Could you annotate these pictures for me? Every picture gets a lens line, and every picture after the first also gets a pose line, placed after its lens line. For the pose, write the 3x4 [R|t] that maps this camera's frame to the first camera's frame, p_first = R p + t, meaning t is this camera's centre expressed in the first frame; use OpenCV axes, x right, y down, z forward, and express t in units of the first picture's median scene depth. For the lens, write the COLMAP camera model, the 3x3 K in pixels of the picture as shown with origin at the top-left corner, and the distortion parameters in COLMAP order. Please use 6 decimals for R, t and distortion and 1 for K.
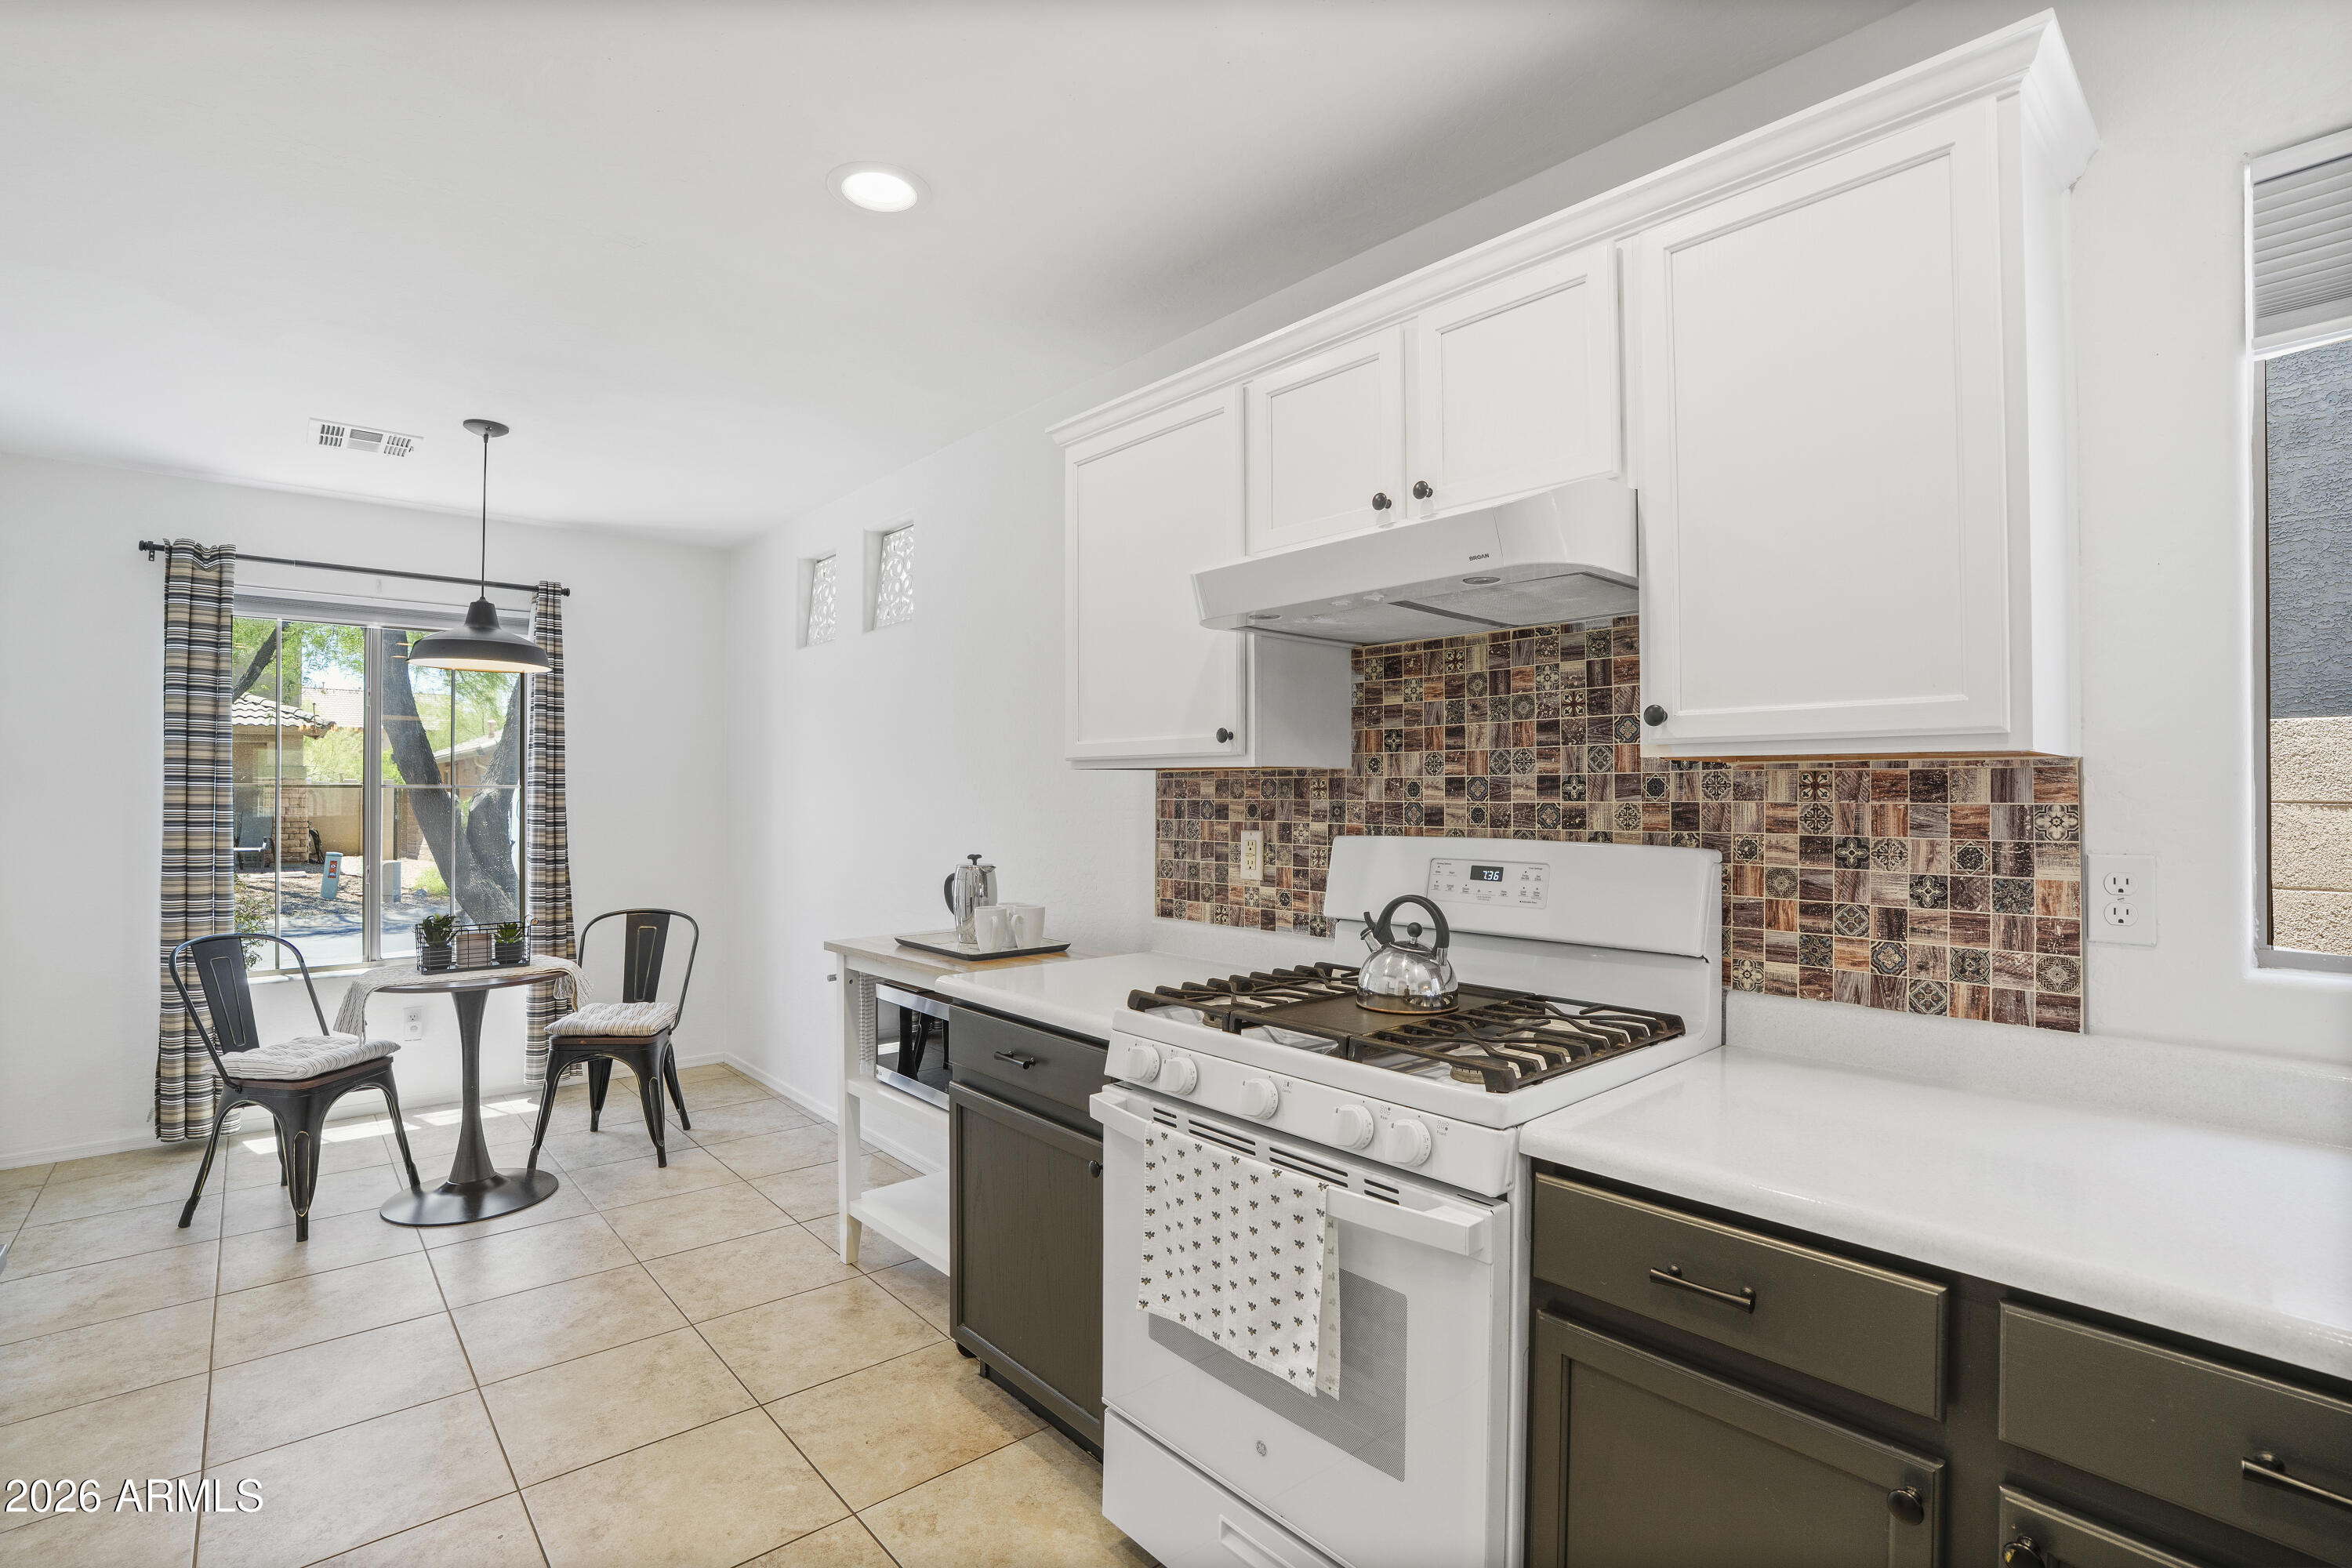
lens RADIAL K [[1091.5, 0, 1170.8], [0, 1091.5, 781.1], [0, 0, 1]] dist [-0.071559, 0.026347]
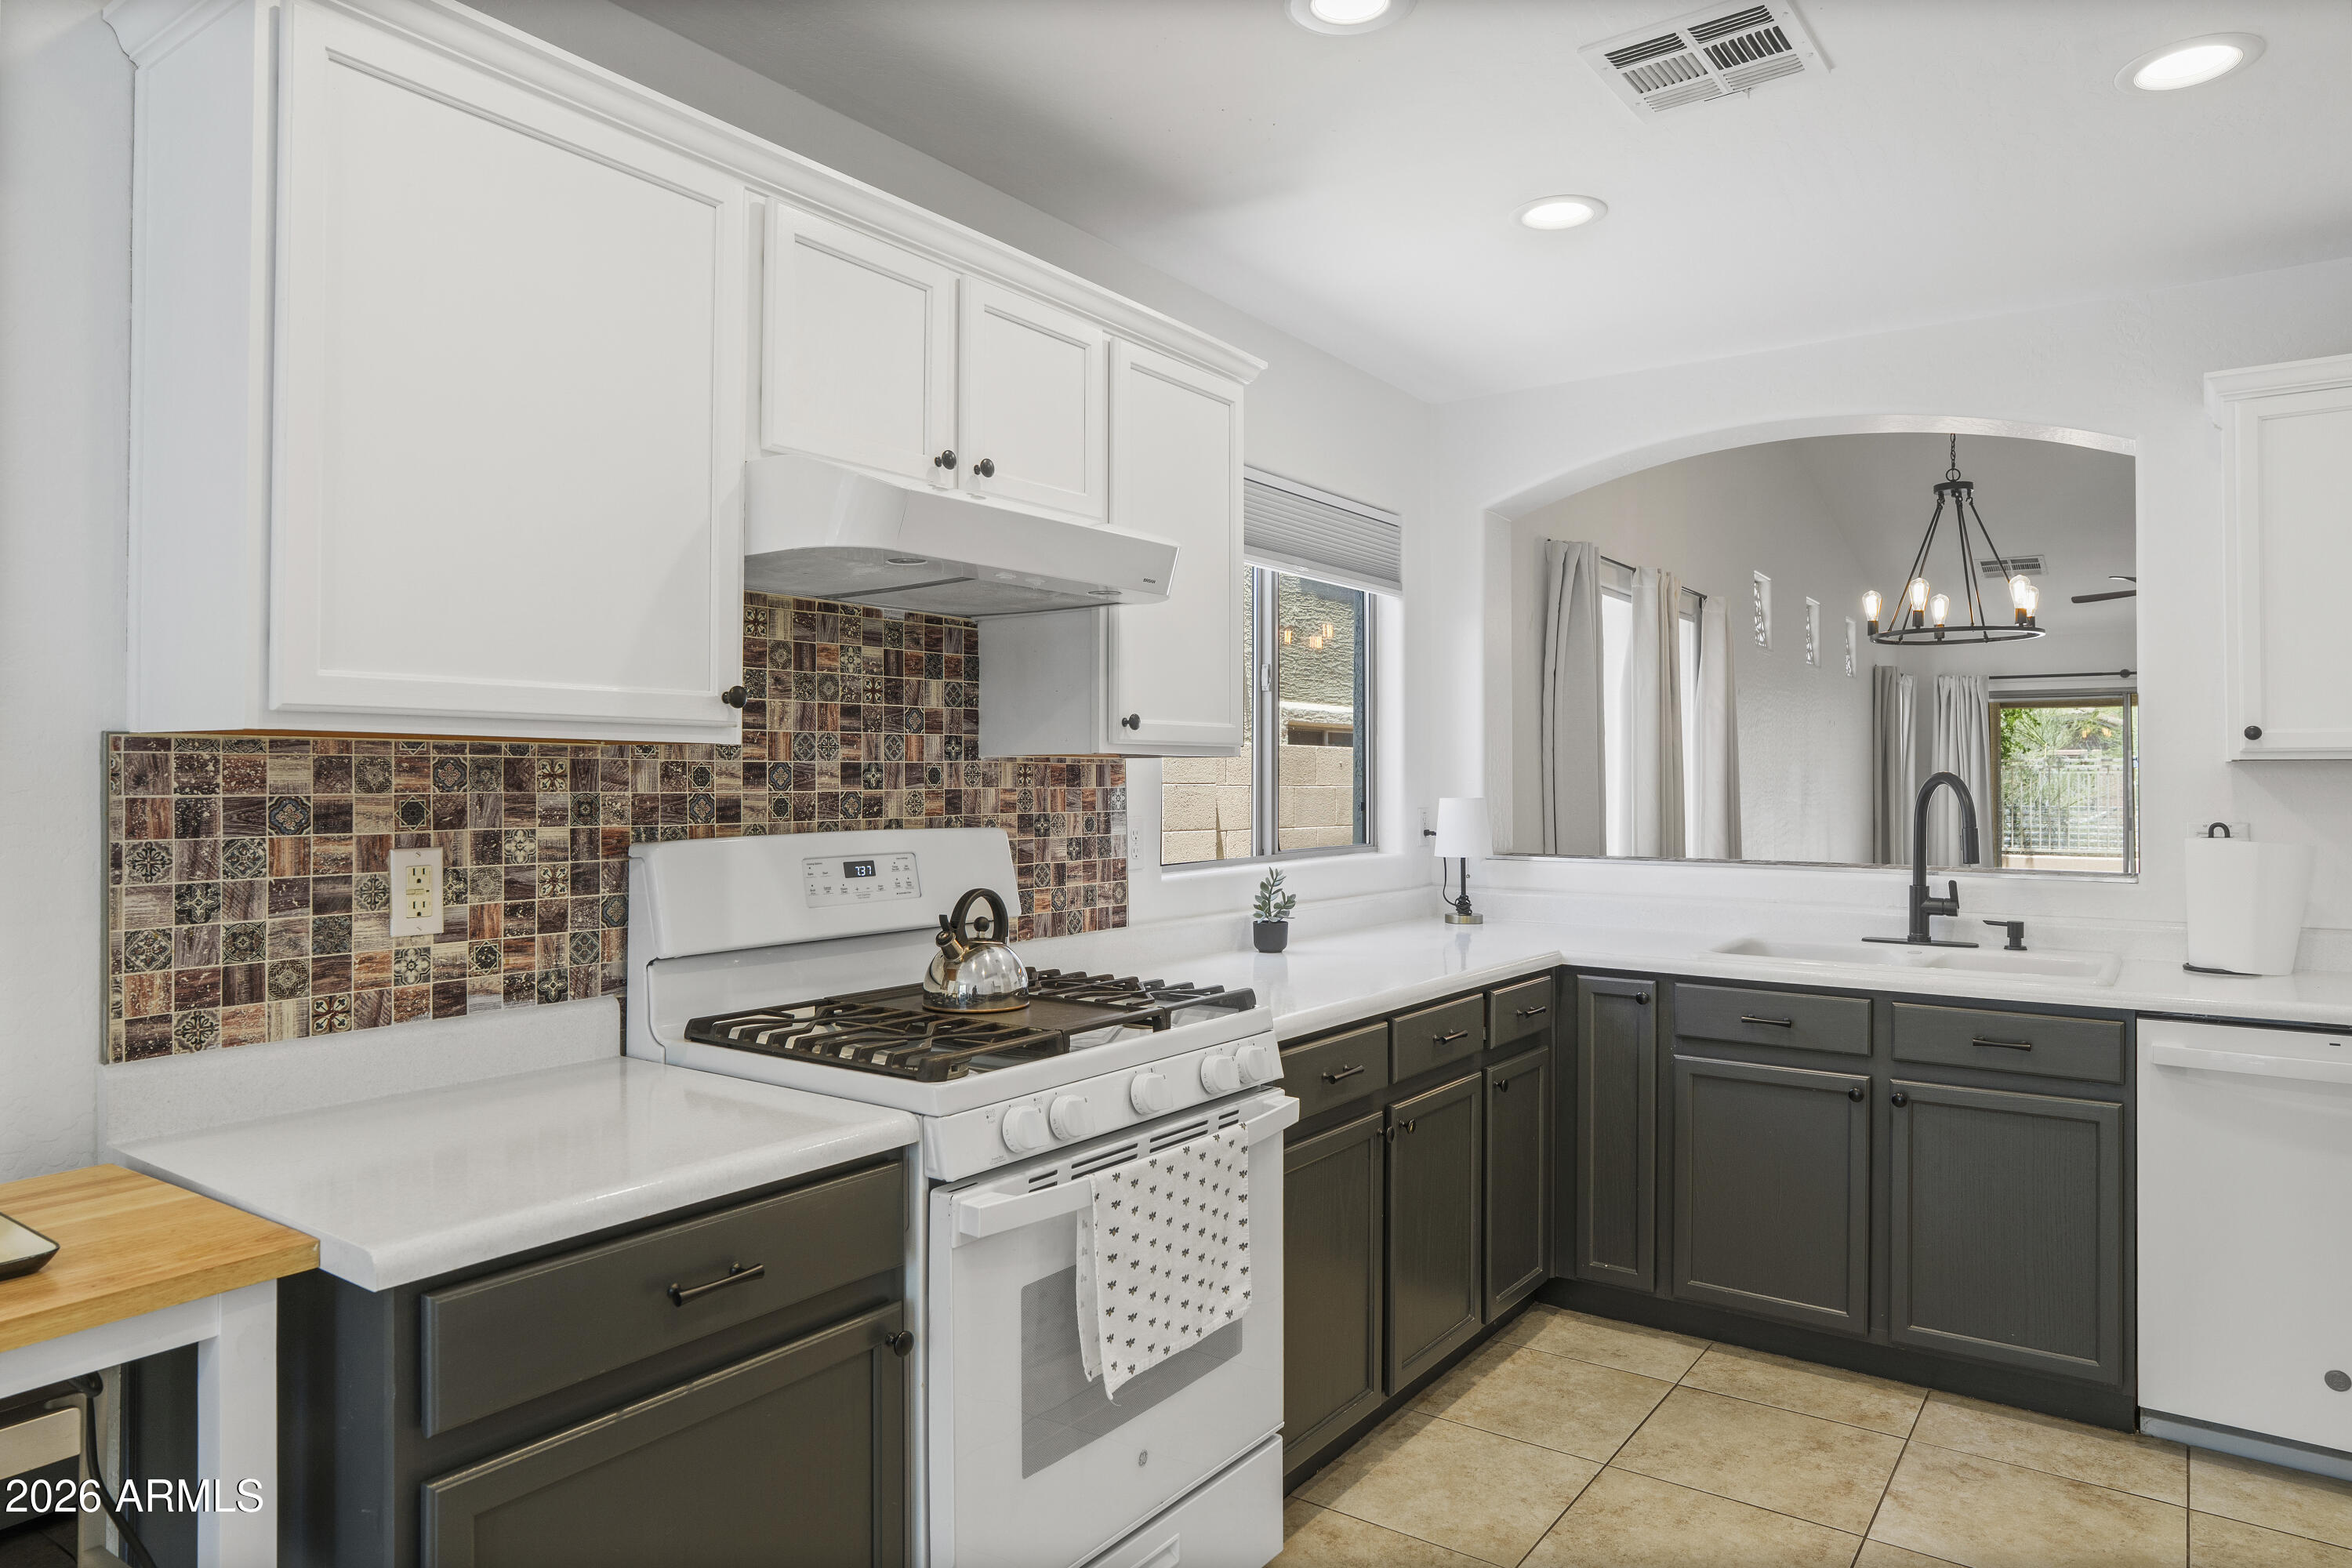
lens RADIAL K [[1443.7, 0, 1171.3], [0, 1443.7, 761.6], [0, 0, 1]] dist [-0.043573, 0.029456]
pose [[-0.227910, 0.009917, 0.973632, -0.876943], [-0.011490, 0.999851, -0.012874, 0.006290], [-0.973614, -0.014121, -0.227762, 0.938972]]
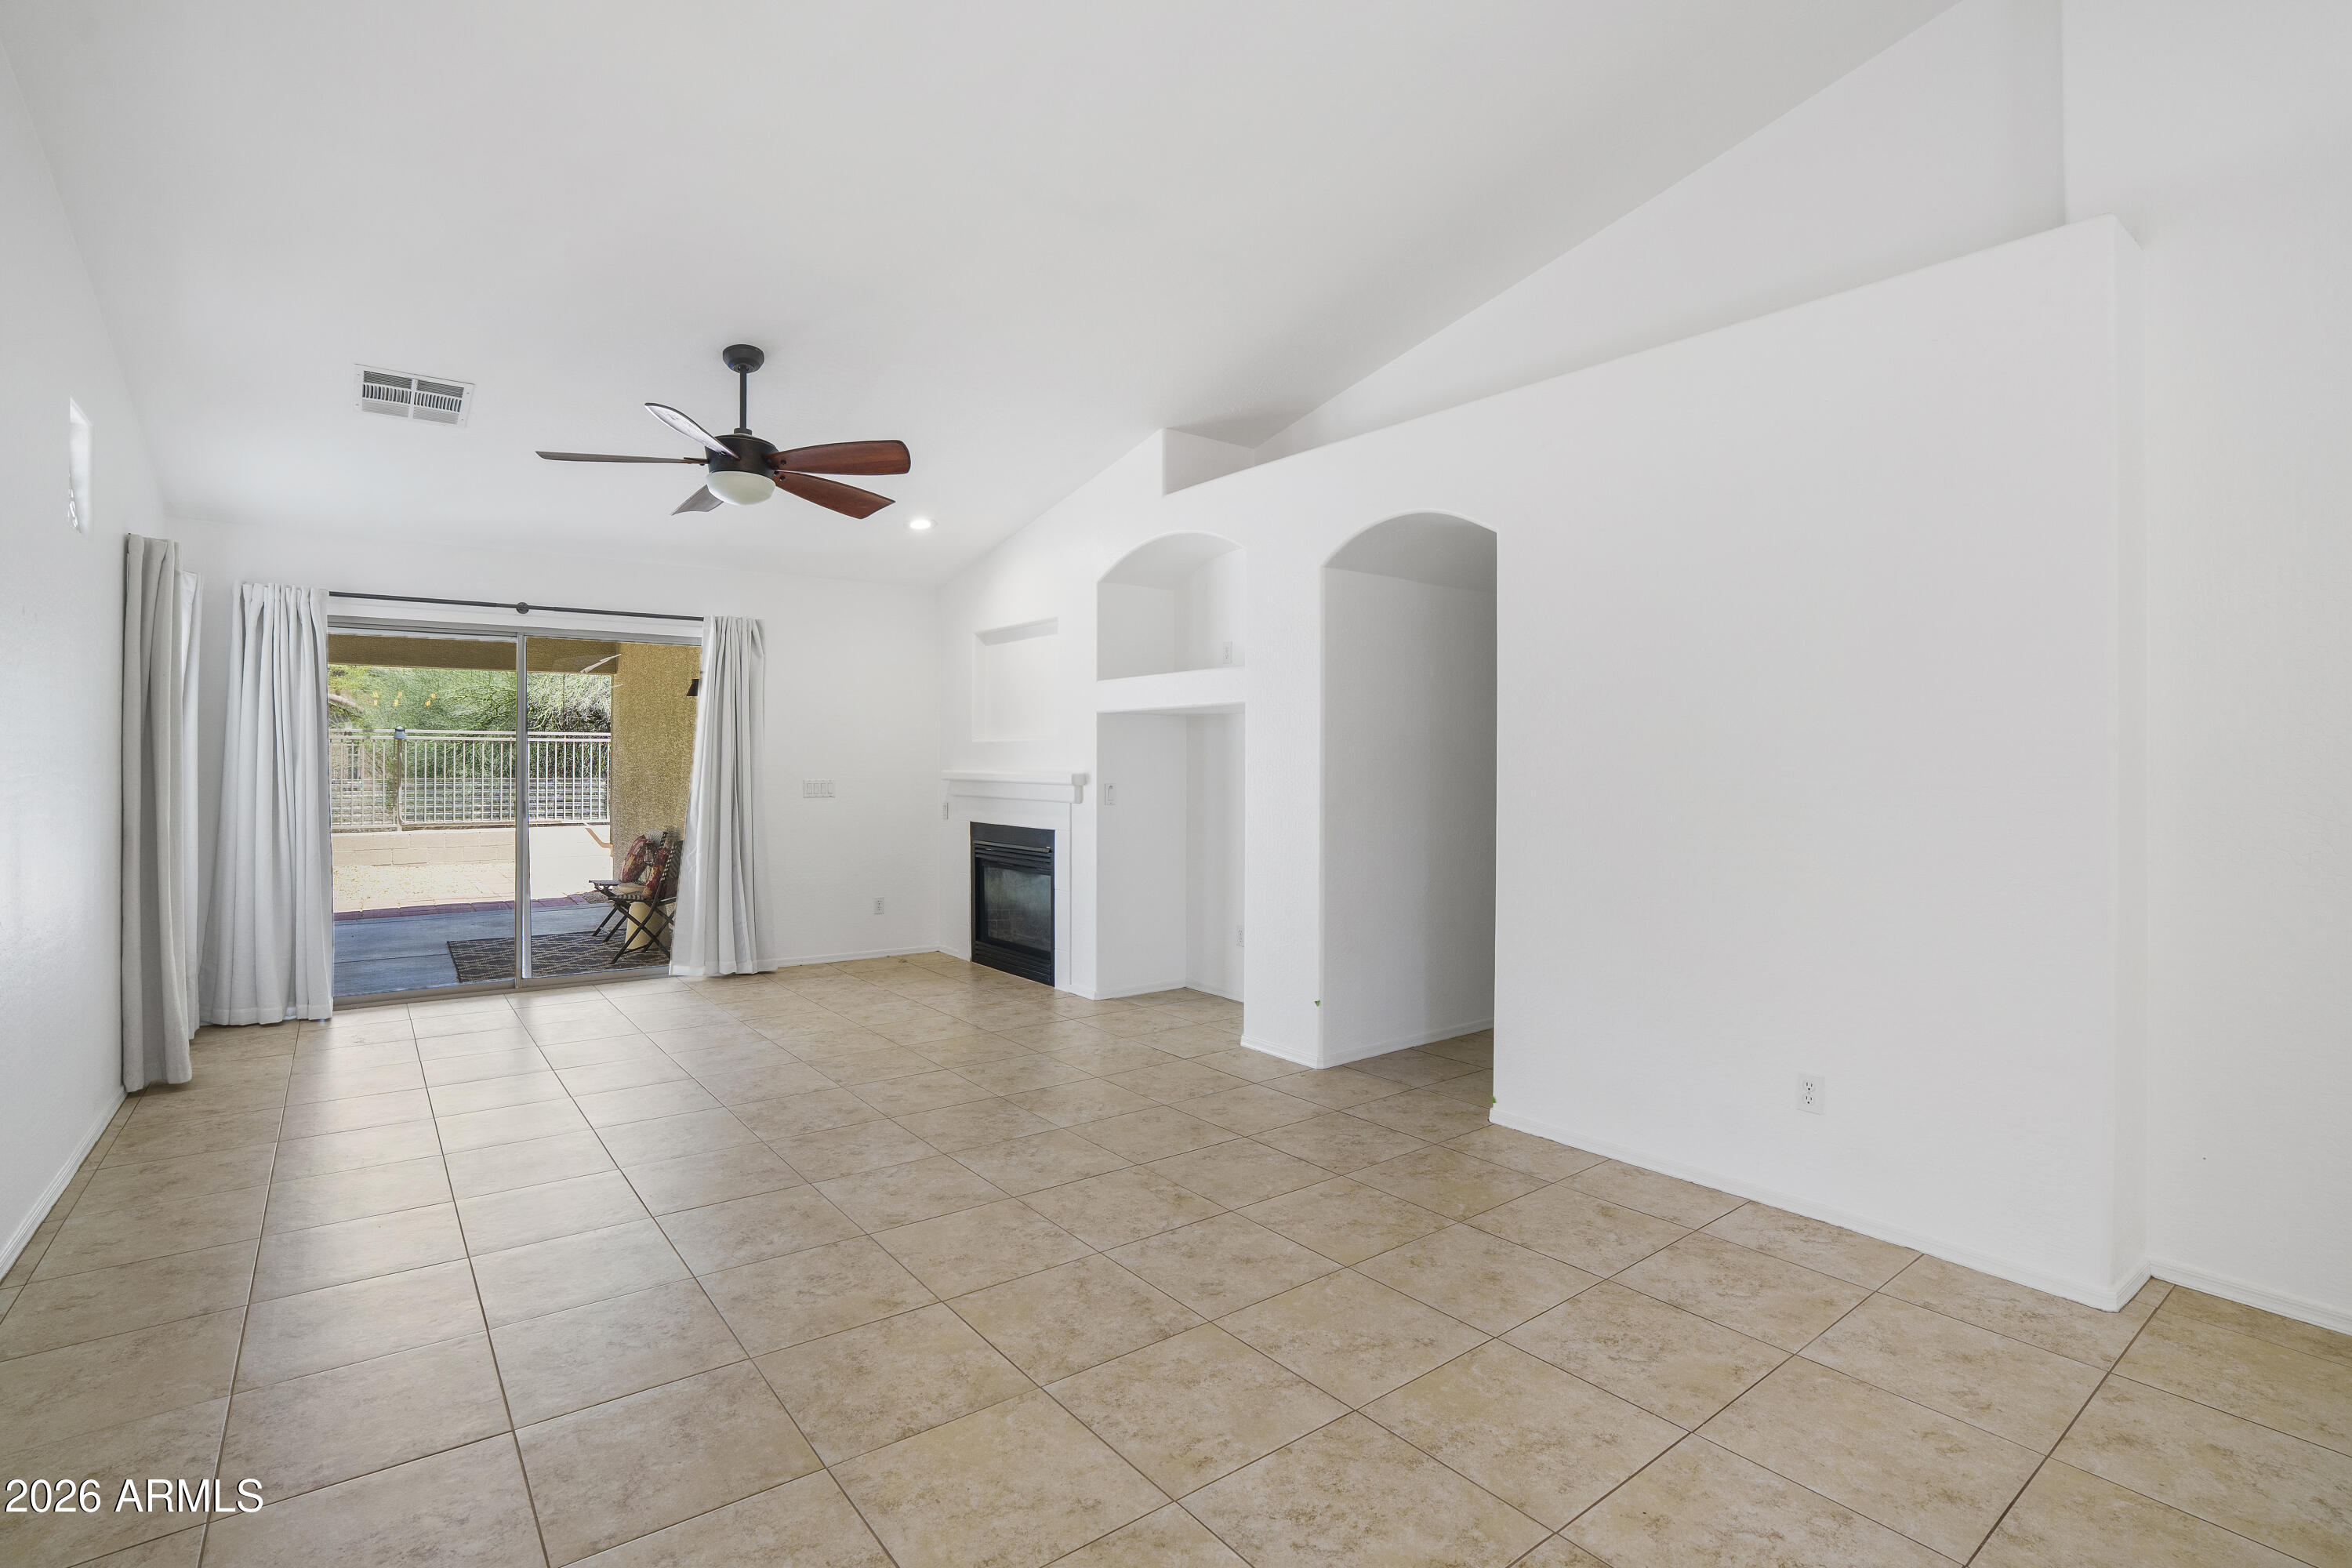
lens RADIAL K [[1108.9, 0, 1163.3], [0, 1108.9, 742.1], [0, 0, 1]] dist [-0.063000, 0.022383]
pose [[-0.997447, -0.003962, 0.071297, 1.333621], [-0.005500, 0.999756, -0.021388, -0.004697], [-0.071195, -0.021725, -0.997226, -0.735817]]
